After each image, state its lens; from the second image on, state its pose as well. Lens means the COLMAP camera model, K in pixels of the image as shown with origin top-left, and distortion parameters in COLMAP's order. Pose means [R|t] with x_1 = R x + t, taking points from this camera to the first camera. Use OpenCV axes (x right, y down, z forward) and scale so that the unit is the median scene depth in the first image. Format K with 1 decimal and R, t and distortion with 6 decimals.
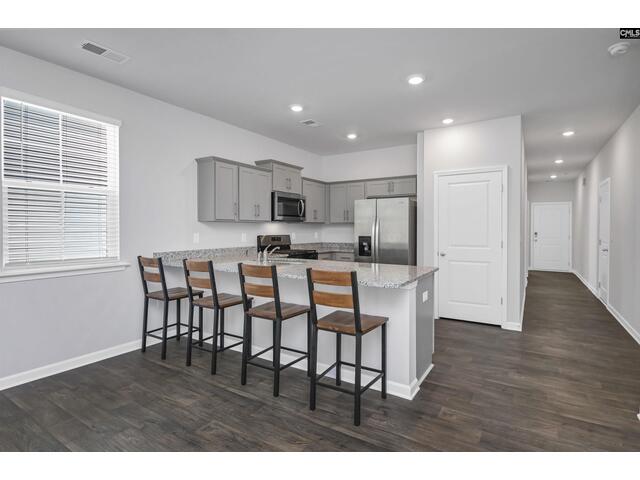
lens RADIAL K [[340.0, 0, 335.3], [0, 340.0, 233.3], [0, 0, 1]] dist [0.002635, 0.000483]
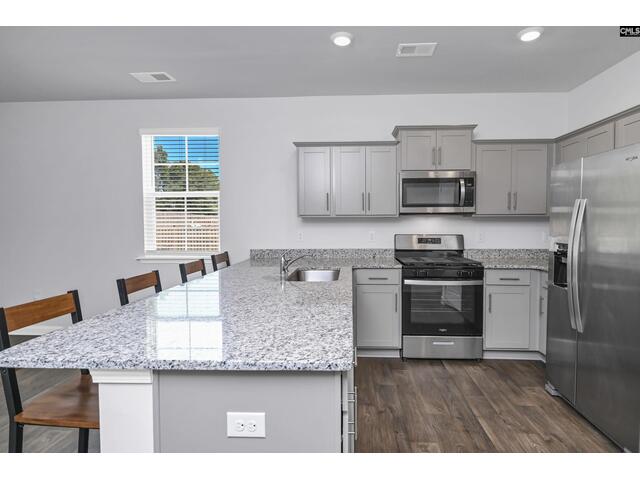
lens RADIAL K [[340.0, 0, 335.3], [0, 340.0, 233.3], [0, 0, 1]] dist [0.002635, 0.000483]
pose [[0.464138, 0.029434, -0.885274, 0.375886], [-0.005372, 0.999523, 0.030416, -0.018402], [0.885747, -0.009361, 0.464075, 0.555955]]
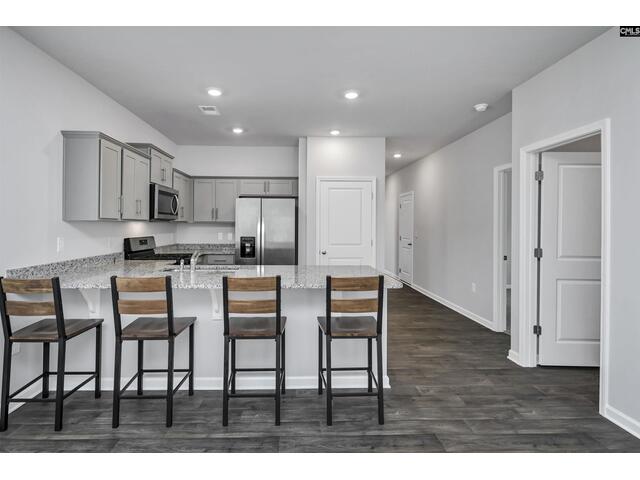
lens RADIAL K [[335.0, 0, 318.9], [0, 335.0, 227.7], [0, 0, 1]] dist [-0.001135, -0.000481]
pose [[0.829213, 0.001064, 0.558931, -0.297290], [0.001586, 0.999990, -0.004256, -0.013682], [-0.558930, 0.004415, 0.829203, 0.115340]]
